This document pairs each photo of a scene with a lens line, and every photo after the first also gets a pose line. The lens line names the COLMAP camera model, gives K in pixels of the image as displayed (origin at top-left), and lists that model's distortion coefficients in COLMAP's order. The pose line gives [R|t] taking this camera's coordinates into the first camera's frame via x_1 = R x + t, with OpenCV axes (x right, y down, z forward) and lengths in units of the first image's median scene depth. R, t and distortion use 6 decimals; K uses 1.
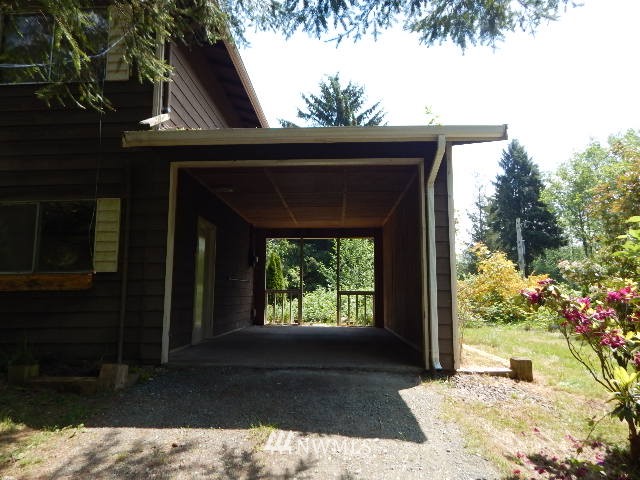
lens RADIAL K [[417.1, 0, 320.0], [0, 417.1, 240.0], [0, 0, 1]] dist [0.002819, 0.000296]
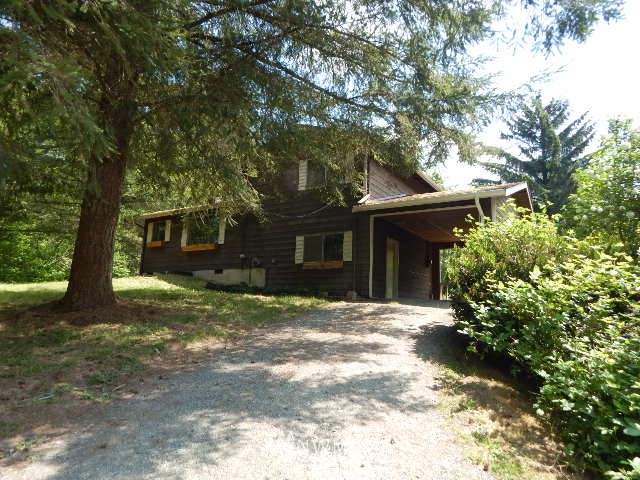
lens RADIAL K [[417.1, 0, 320.0], [0, 417.1, 240.0], [0, 0, 1]] dist [0.002819, 0.000296]
pose [[0.865186, -0.049996, -0.498953, 0.073347], [0.025276, 0.998100, -0.056184, 0.010574], [0.500814, 0.035998, 0.864806, -0.153563]]
